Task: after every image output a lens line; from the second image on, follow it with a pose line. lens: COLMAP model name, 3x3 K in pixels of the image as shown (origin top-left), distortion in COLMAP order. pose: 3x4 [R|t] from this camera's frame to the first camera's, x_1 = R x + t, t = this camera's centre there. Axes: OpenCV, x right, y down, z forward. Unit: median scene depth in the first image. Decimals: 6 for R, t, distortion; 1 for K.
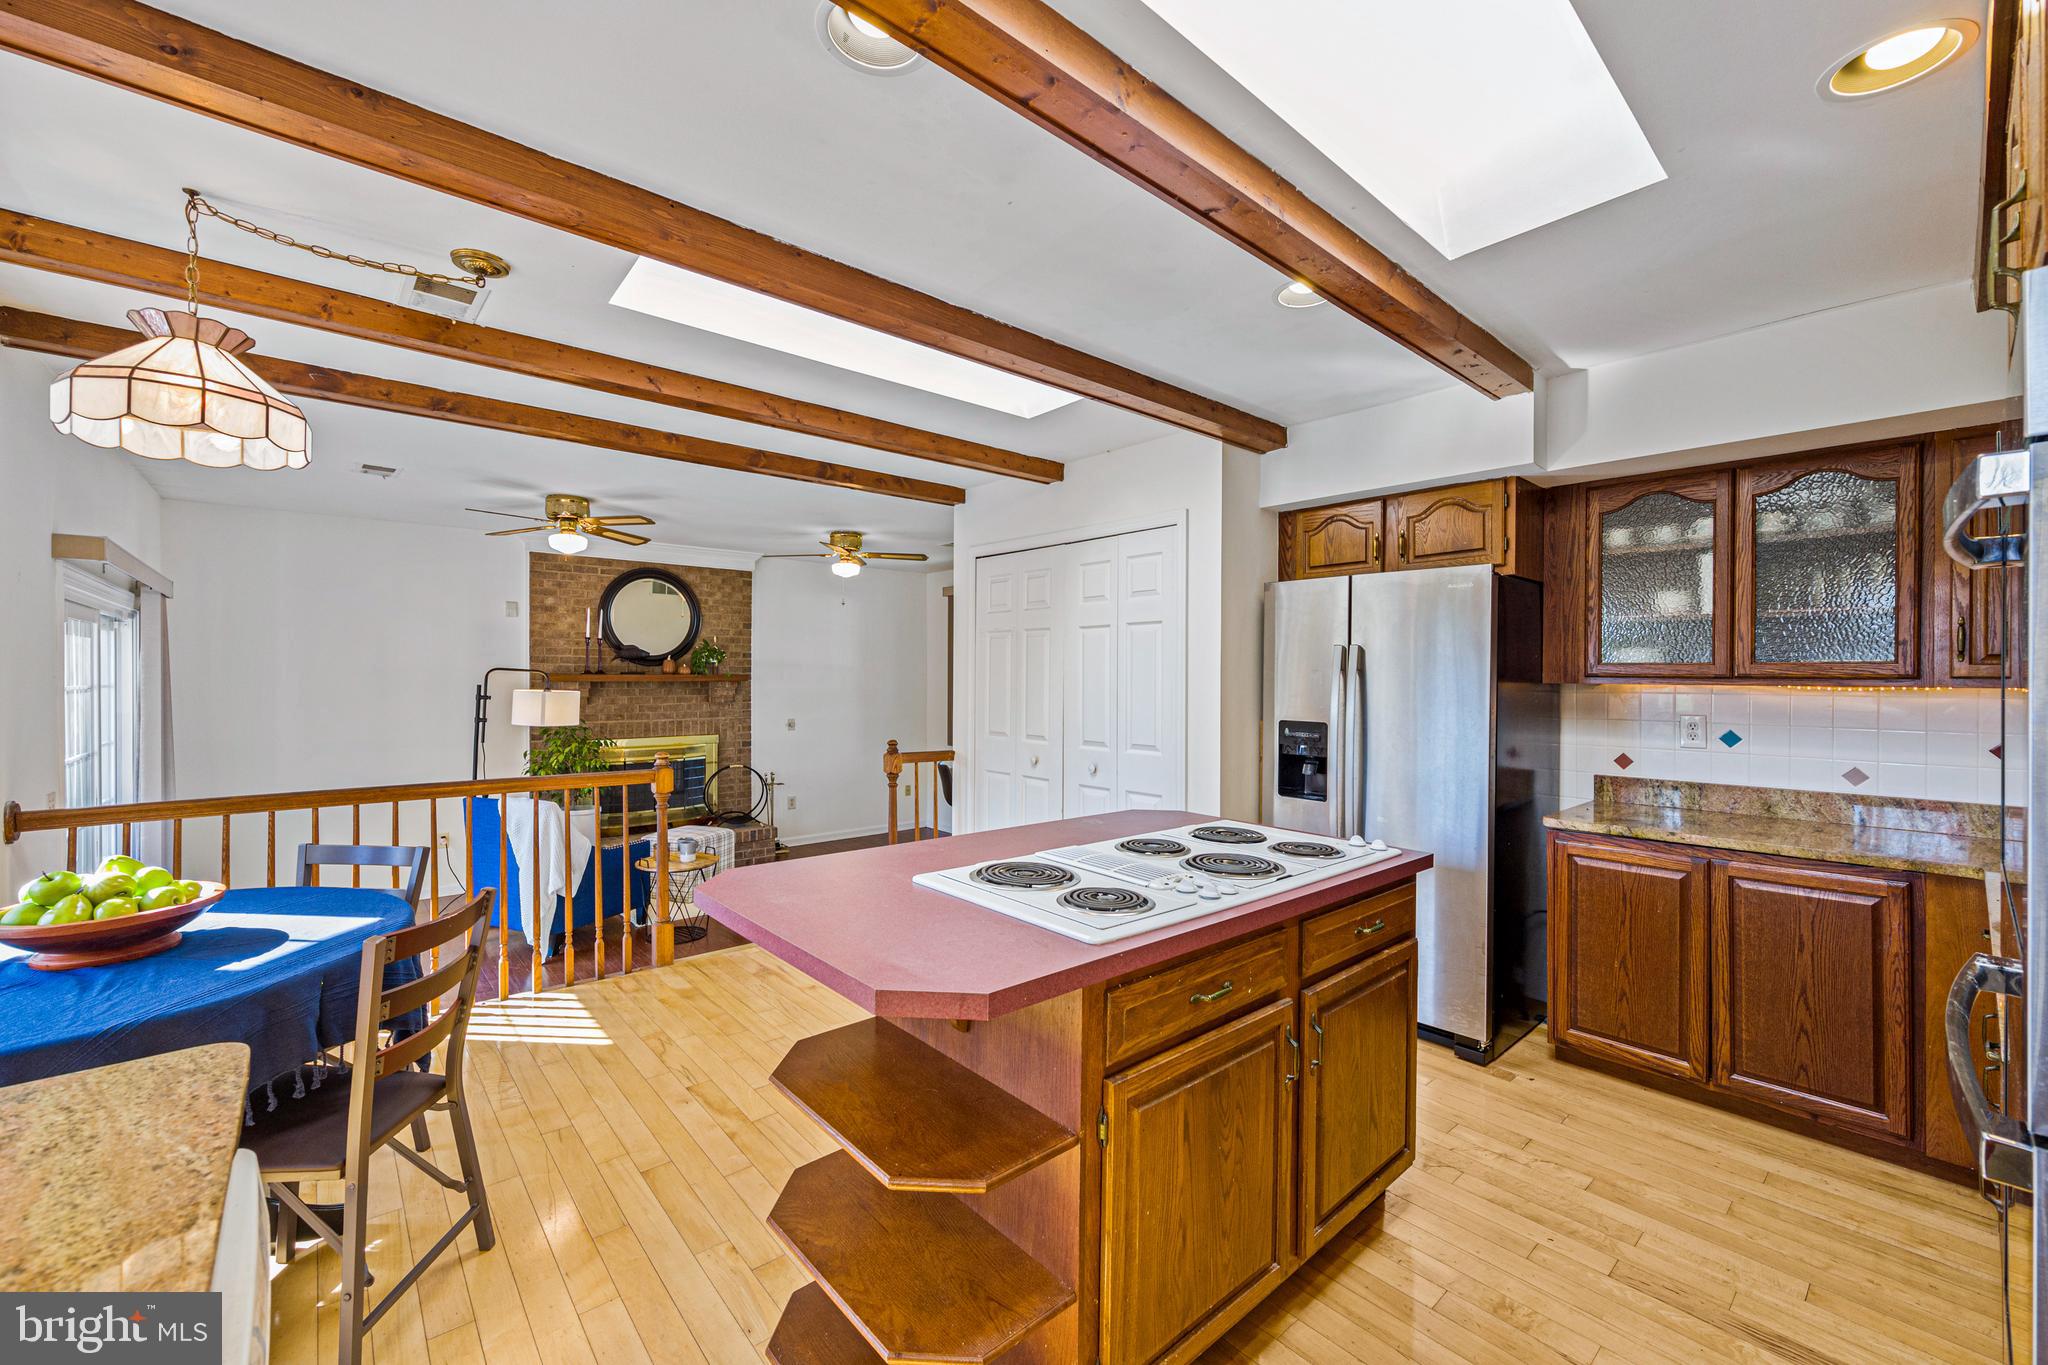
lens RADIAL K [[824.5, 0, 1024.0], [0, 824.5, 682.5], [0, 0, 1]] dist [-0.000325, -0.000027]
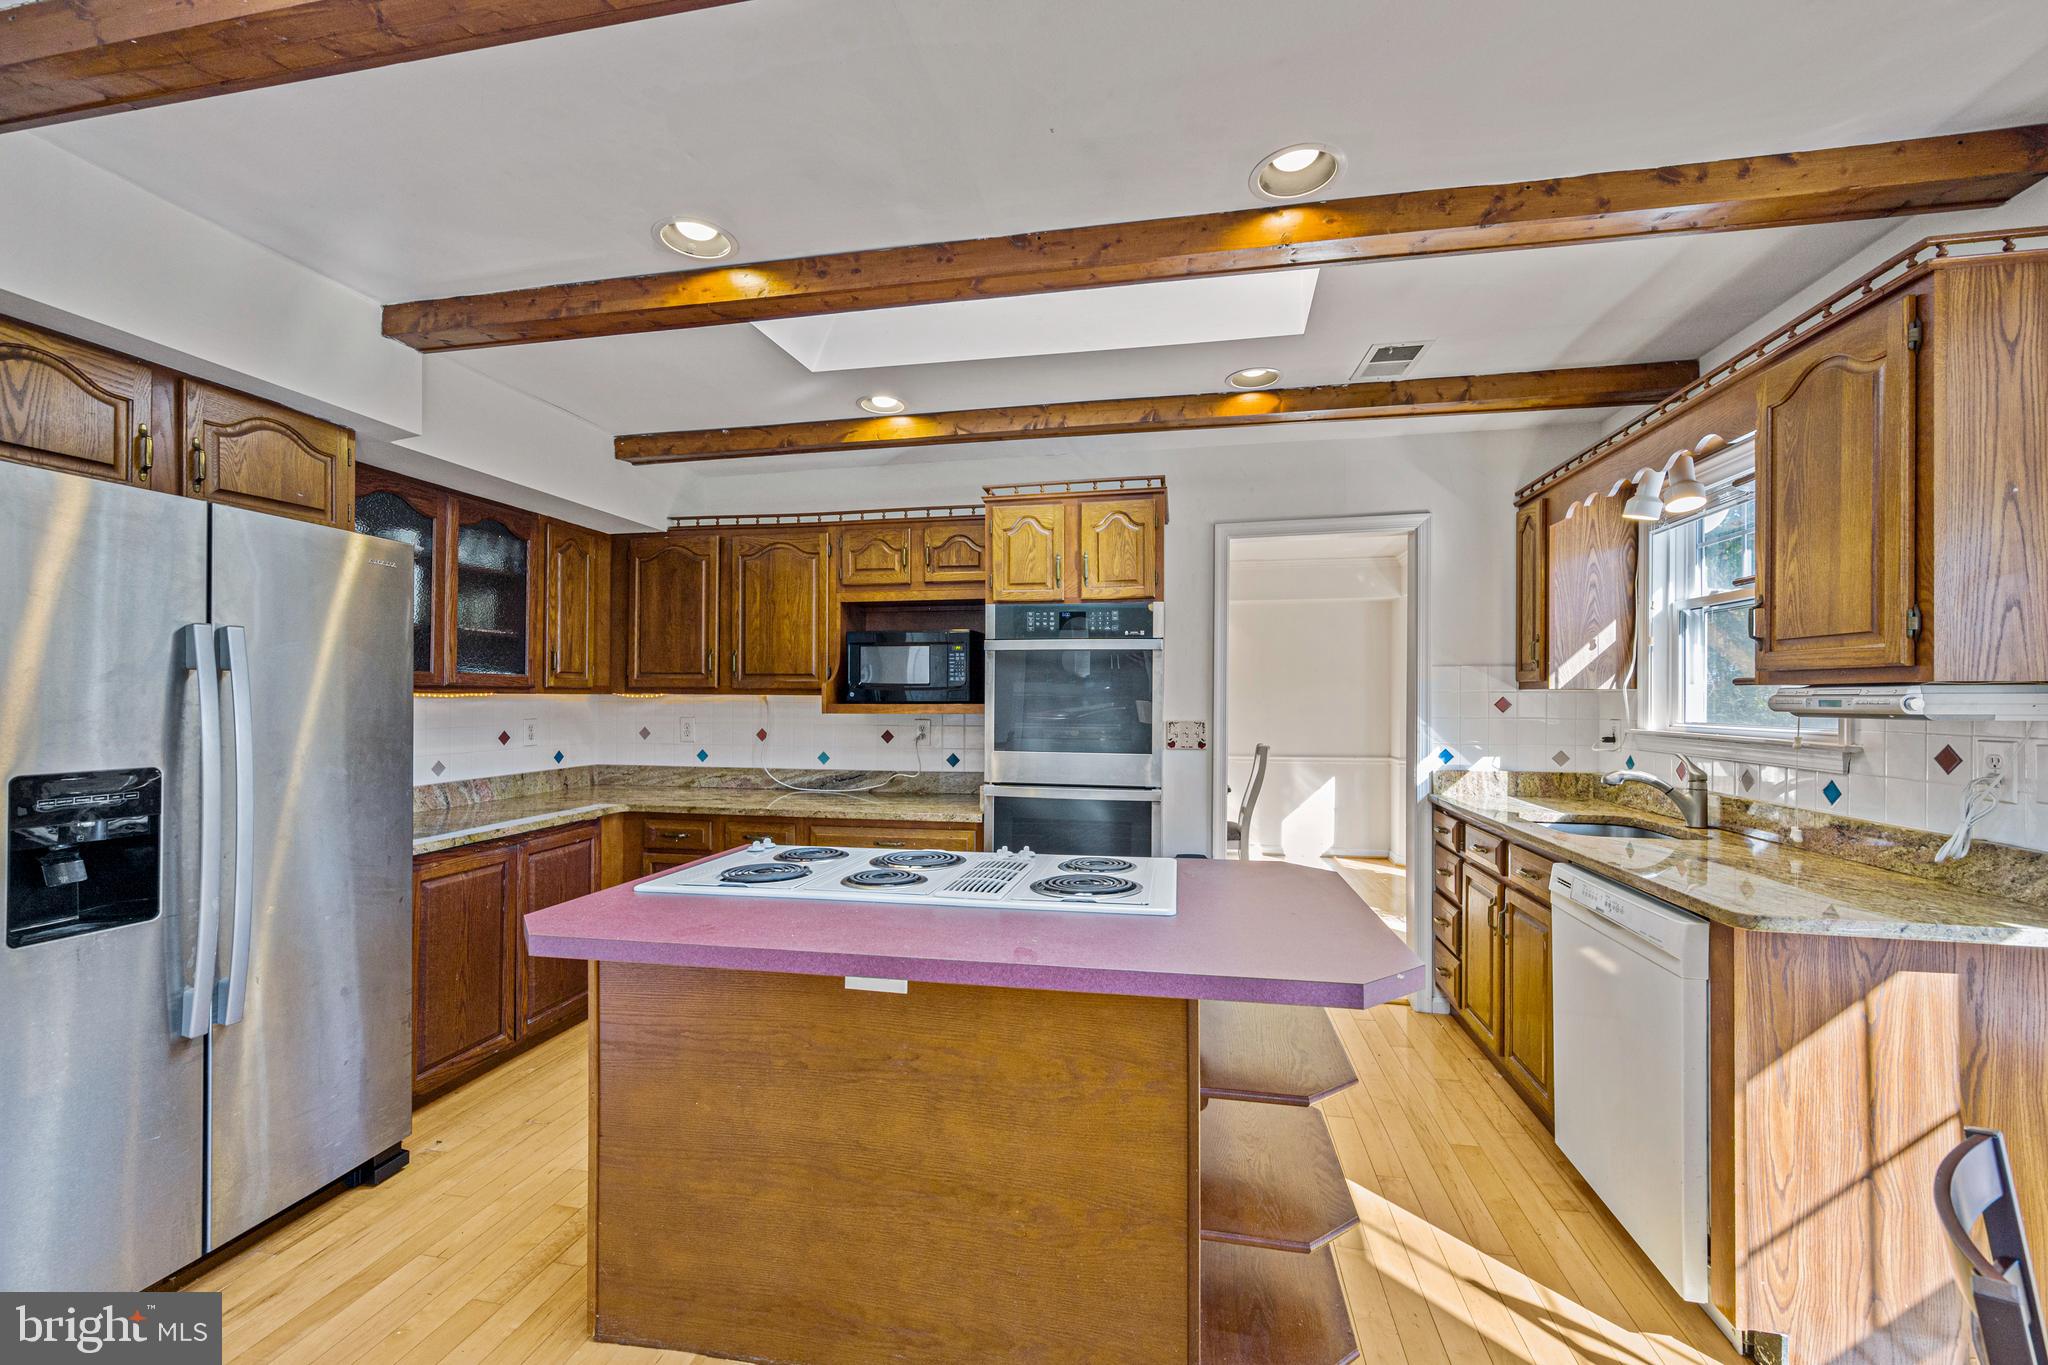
lens RADIAL K [[818.7, 0, 1017.7], [0, 818.7, 695.3], [0, 0, 1]] dist [-0.001467, -0.000094]
pose [[-0.612043, -0.002913, 0.790819, -0.392169], [0.003115, 0.999977, 0.006094, 0.001905], [-0.790818, 0.006193, -0.612020, 0.908171]]
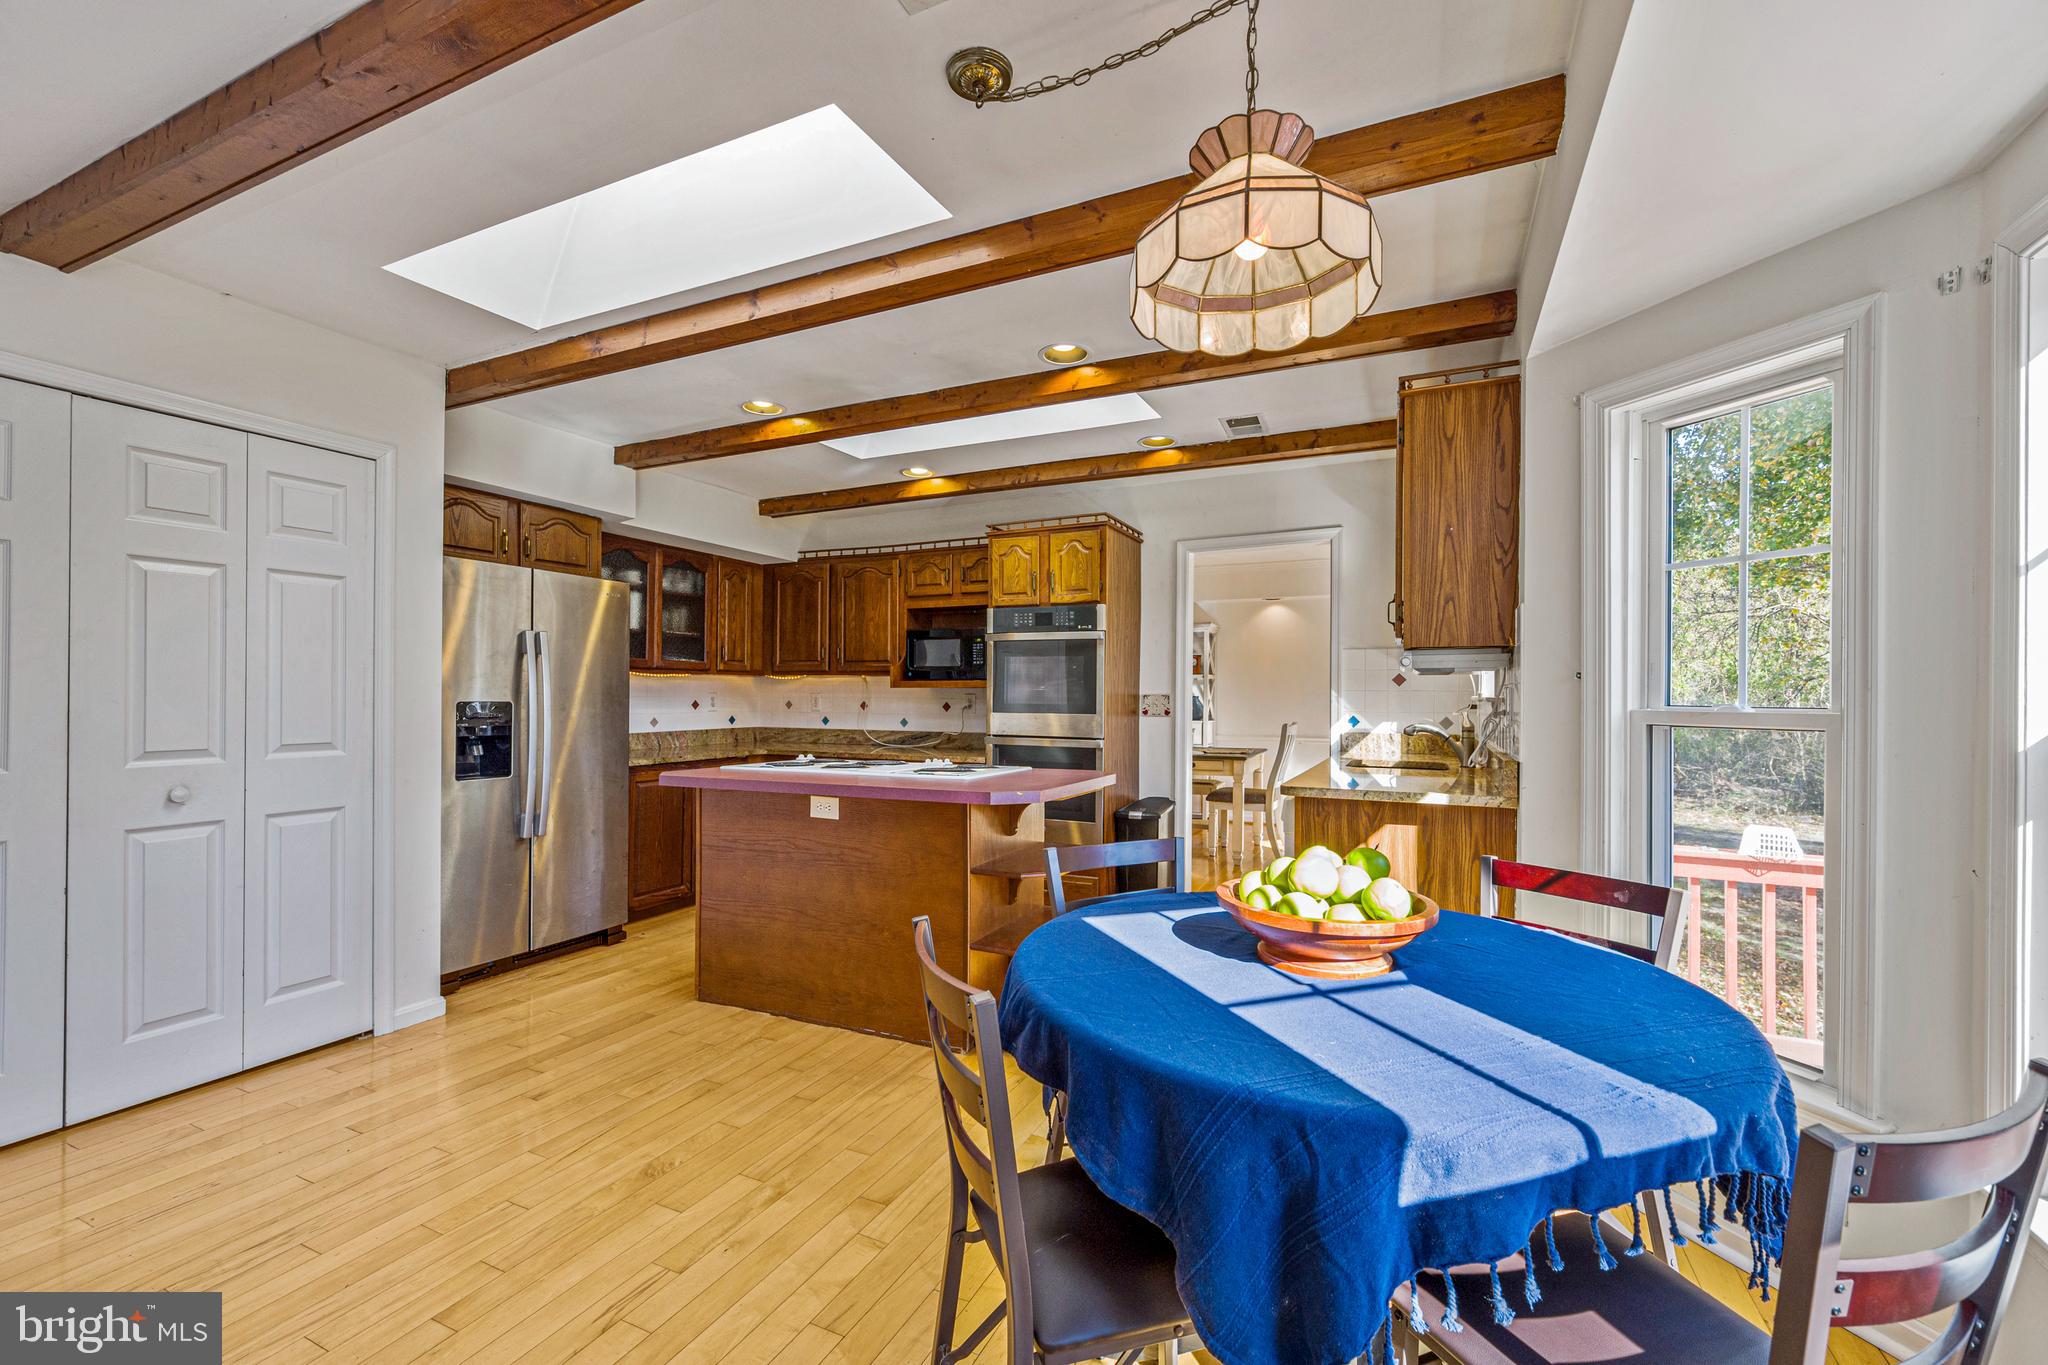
lens RADIAL K [[831.8, 0, 1026.0], [0, 831.8, 693.2], [0, 0, 1]] dist [0.000608, 0.000013]
pose [[-0.405975, -0.002364, 0.913881, -0.905144], [0.002911, 0.999988, 0.003880, 0.036847], [-0.913879, 0.004236, -0.405964, 0.850545]]
